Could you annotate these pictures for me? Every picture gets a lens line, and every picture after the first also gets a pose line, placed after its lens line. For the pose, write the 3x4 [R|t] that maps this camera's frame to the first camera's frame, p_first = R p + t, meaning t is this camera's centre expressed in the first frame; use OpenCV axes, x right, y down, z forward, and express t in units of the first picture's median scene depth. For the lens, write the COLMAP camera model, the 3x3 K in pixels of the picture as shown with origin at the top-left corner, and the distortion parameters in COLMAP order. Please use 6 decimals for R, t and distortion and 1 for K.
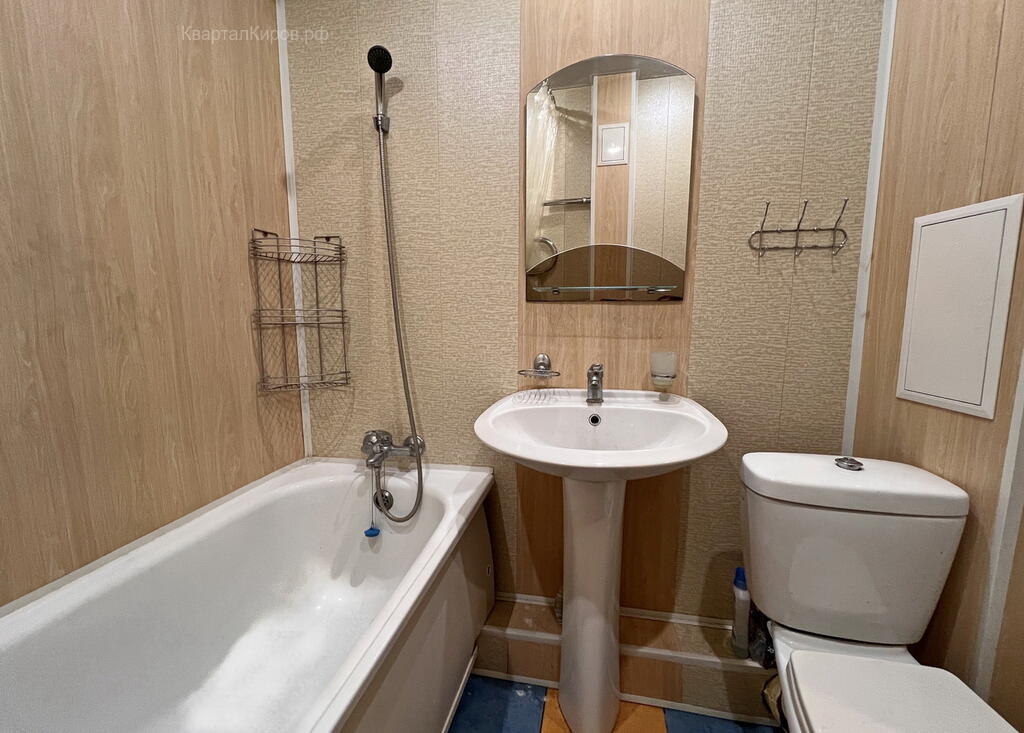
lens RADIAL K [[431.8, 0, 512.0], [0, 431.8, 366.5], [0, 0, 1]] dist [-0.000798, 0.000587]
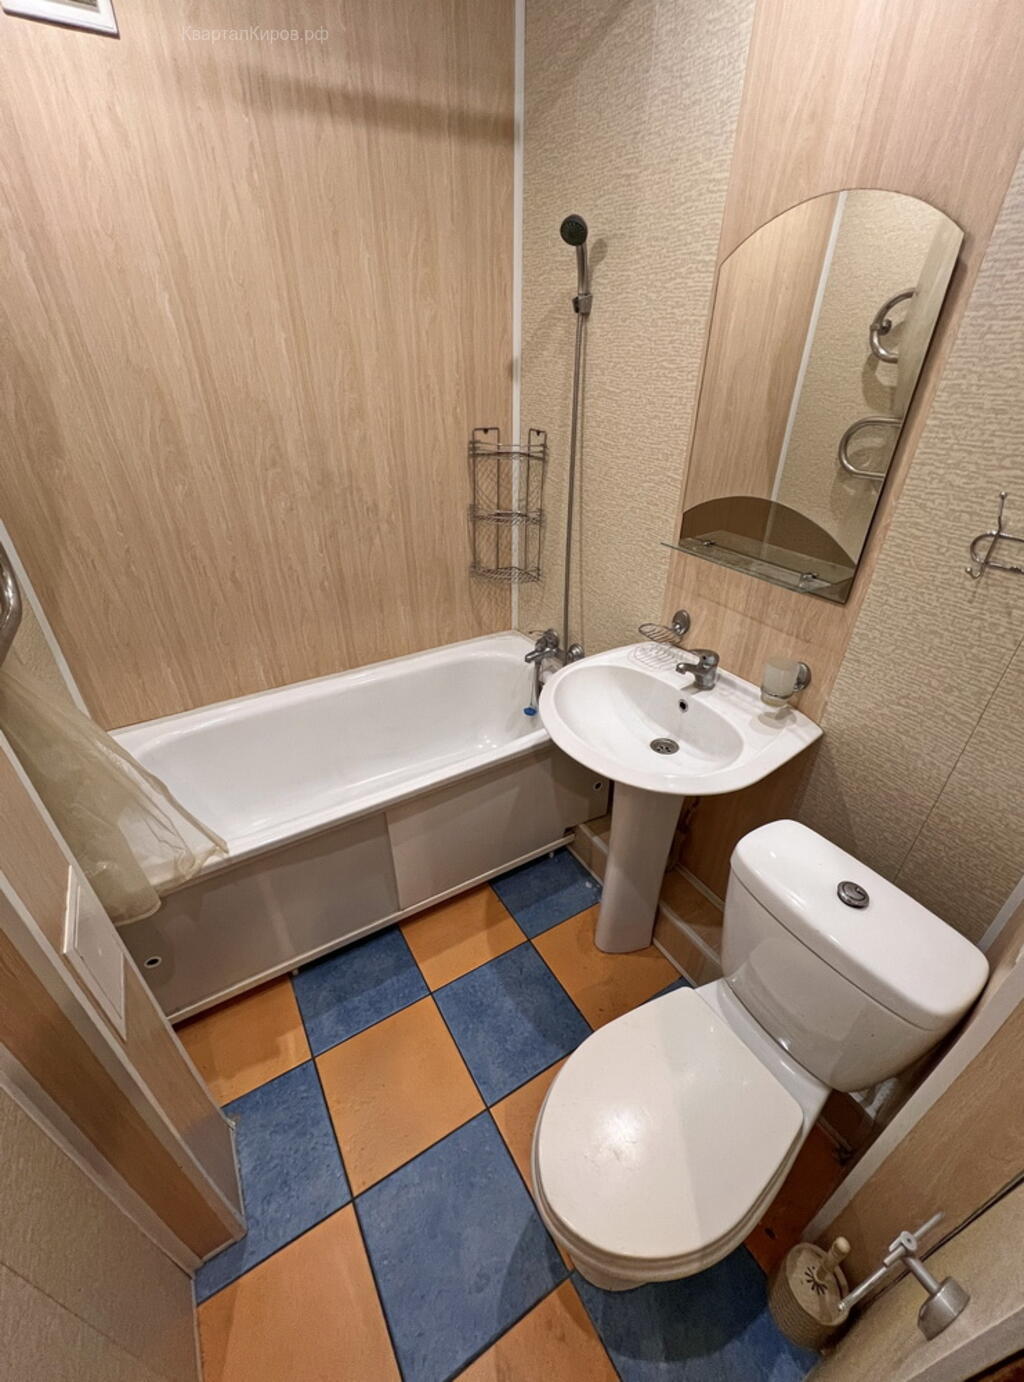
lens RADIAL K [[560.1, 0, 509.9], [0, 560.1, 689.4], [0, 0, 1]] dist [0.000175, 0.000081]
pose [[0.678929, 0.379715, -0.628388, 0.627251], [-0.099530, 0.895576, 0.433633, -0.356420], [0.727426, -0.231862, 0.645826, -0.016191]]
